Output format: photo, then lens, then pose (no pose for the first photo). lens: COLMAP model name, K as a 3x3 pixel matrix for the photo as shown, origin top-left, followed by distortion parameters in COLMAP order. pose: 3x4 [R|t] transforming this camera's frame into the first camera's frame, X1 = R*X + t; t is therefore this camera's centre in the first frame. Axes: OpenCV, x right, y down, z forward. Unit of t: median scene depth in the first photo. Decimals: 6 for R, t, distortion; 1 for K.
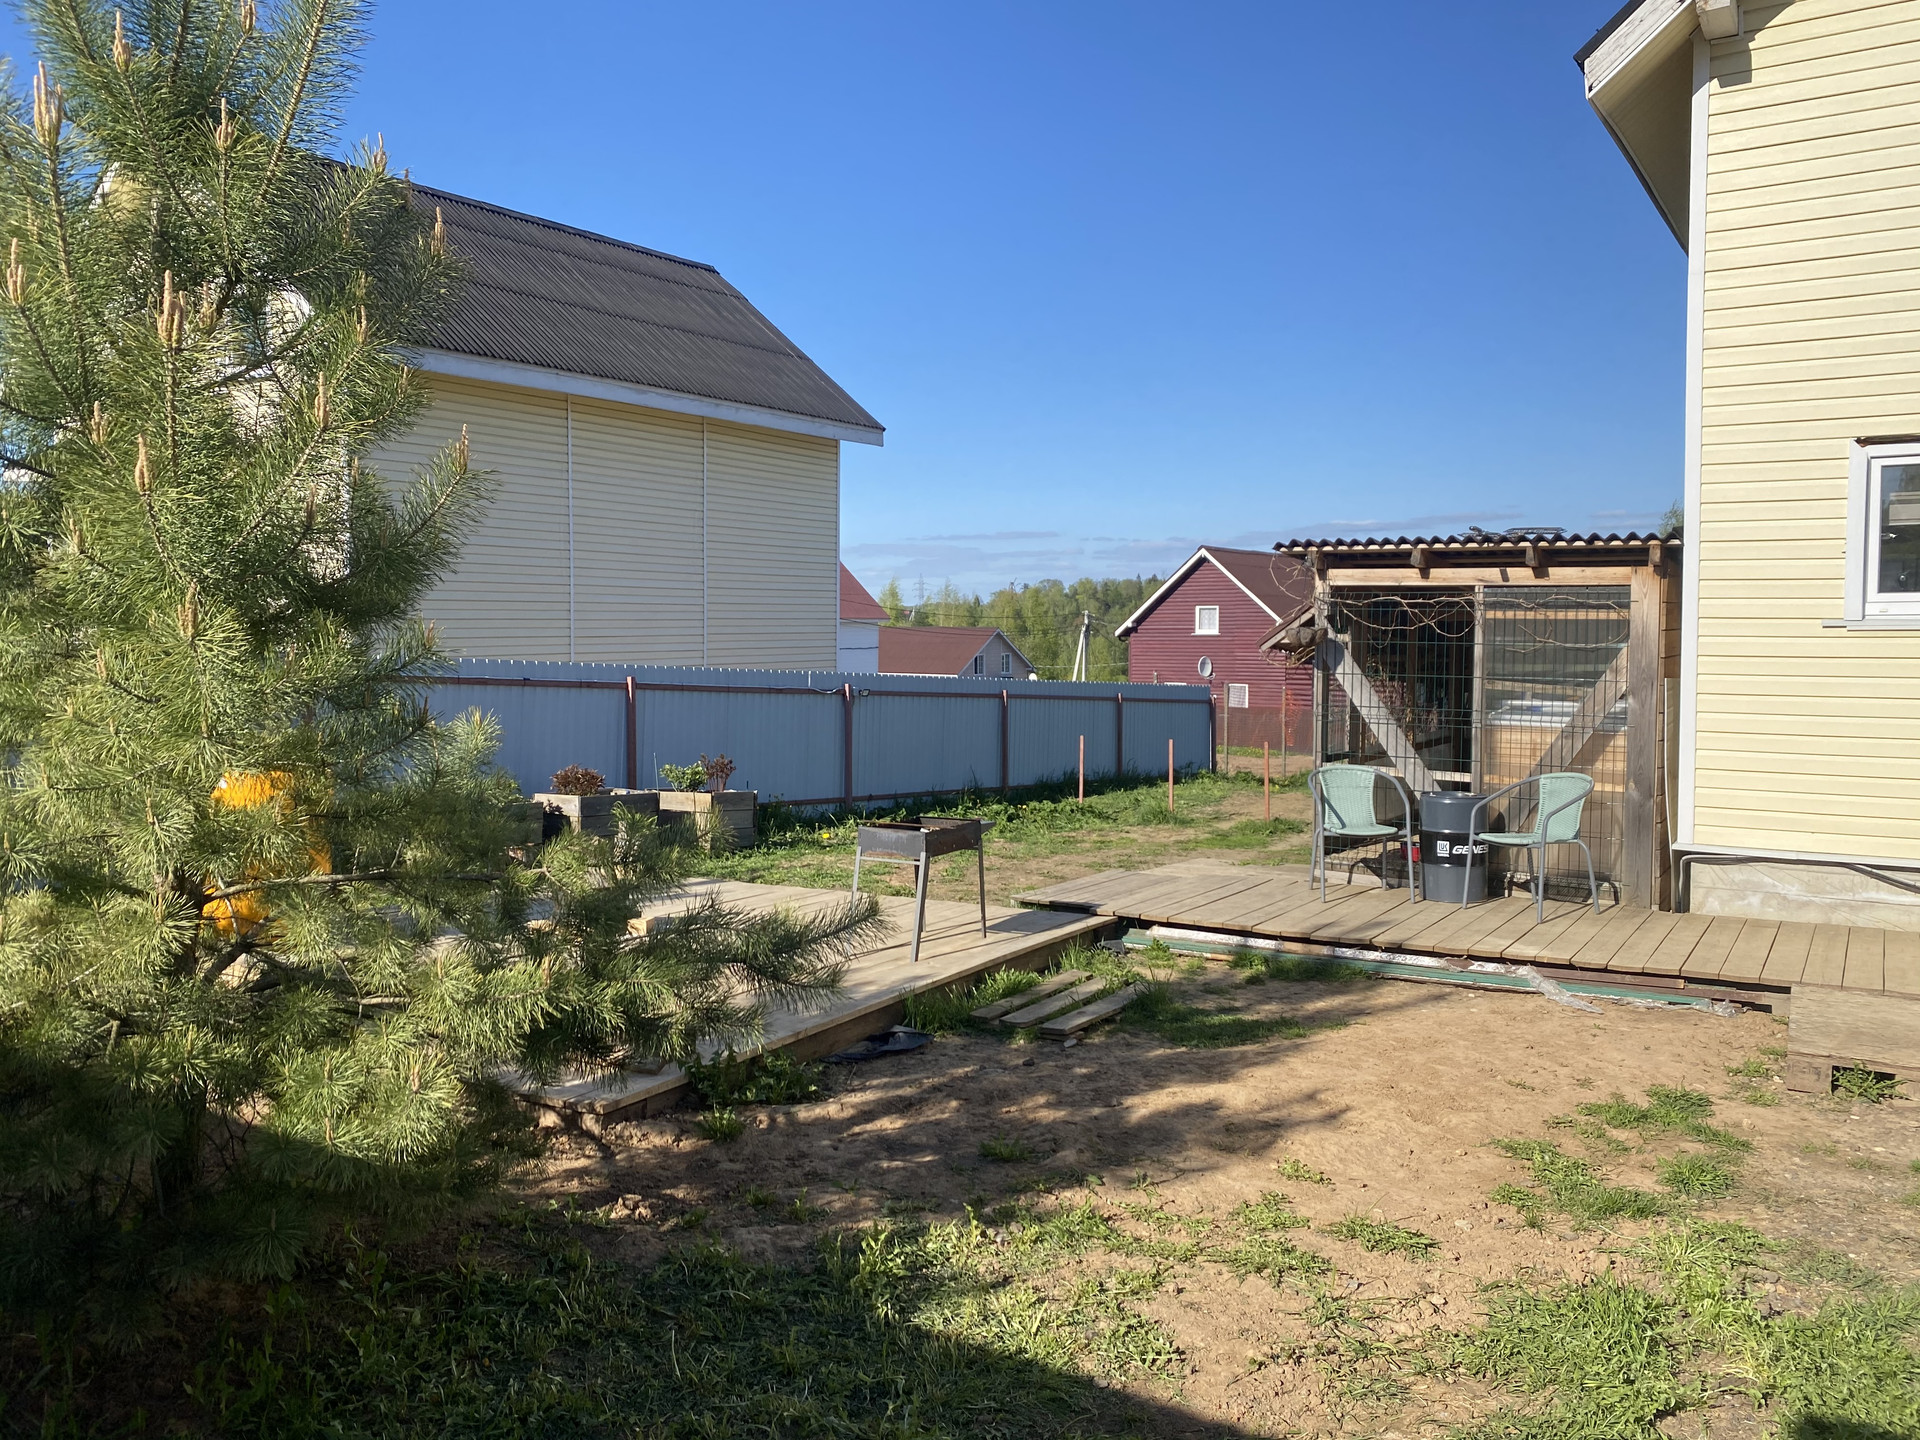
lens RADIAL K [[1450.9, 0, 960.0], [0, 1450.9, 720.0], [0, 0, 1]] dist [0.001071, 0.000392]
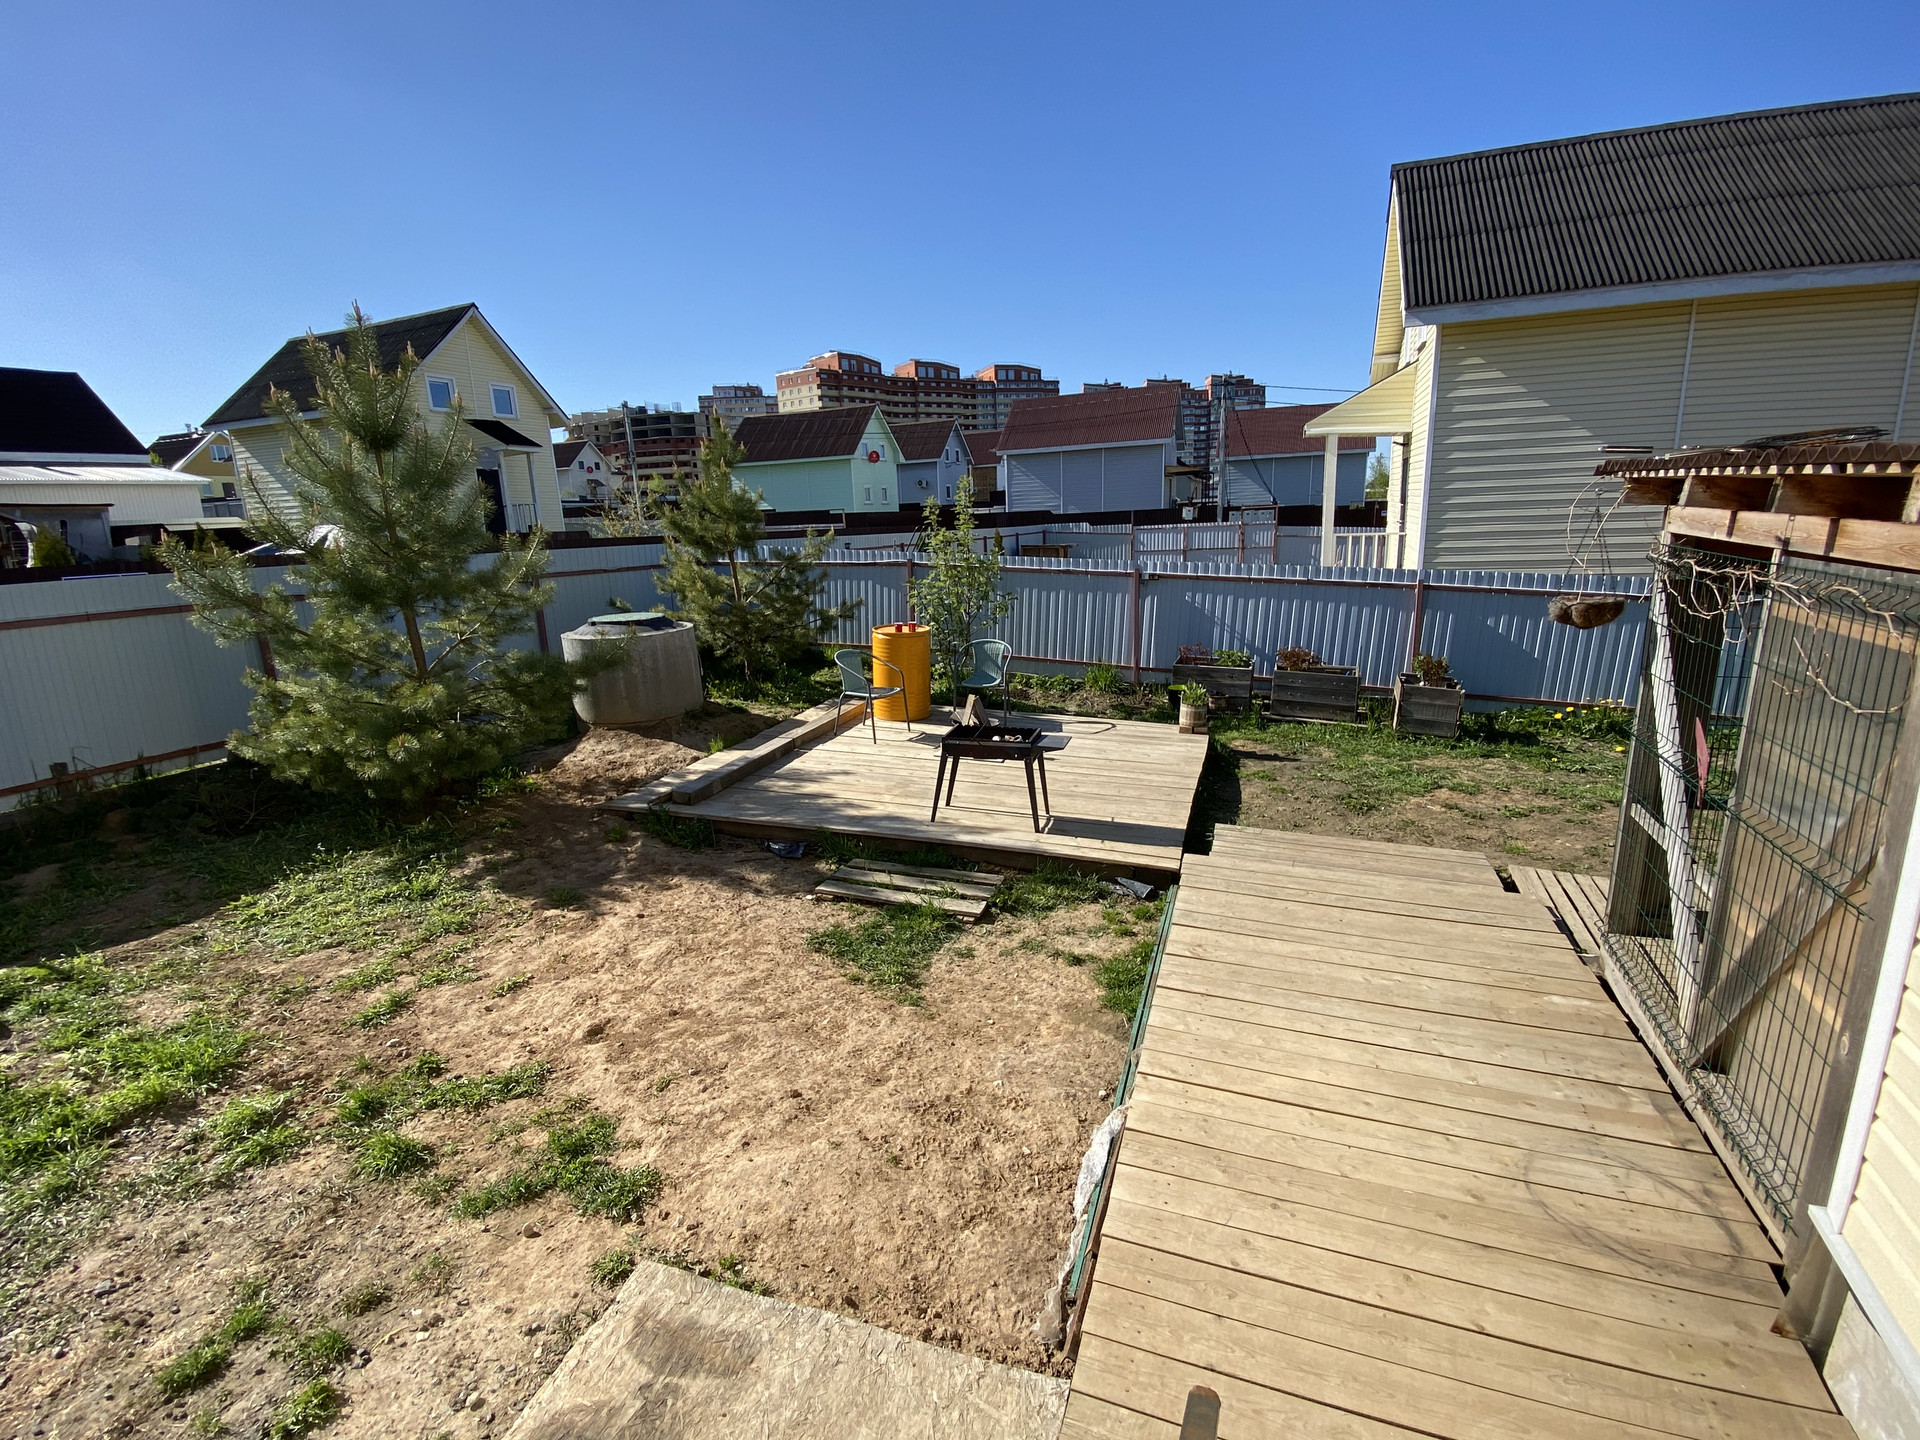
lens RADIAL K [[1000.9, 0, 960.0], [0, 1000.9, 720.0], [0, 0, 1]] dist [-0.002099, -0.000369]
pose [[0.190101, 0.220888, -0.956593, 1.018402], [-0.073693, 0.974822, 0.210453, -0.138445], [0.978995, 0.030487, 0.201593, 1.058816]]
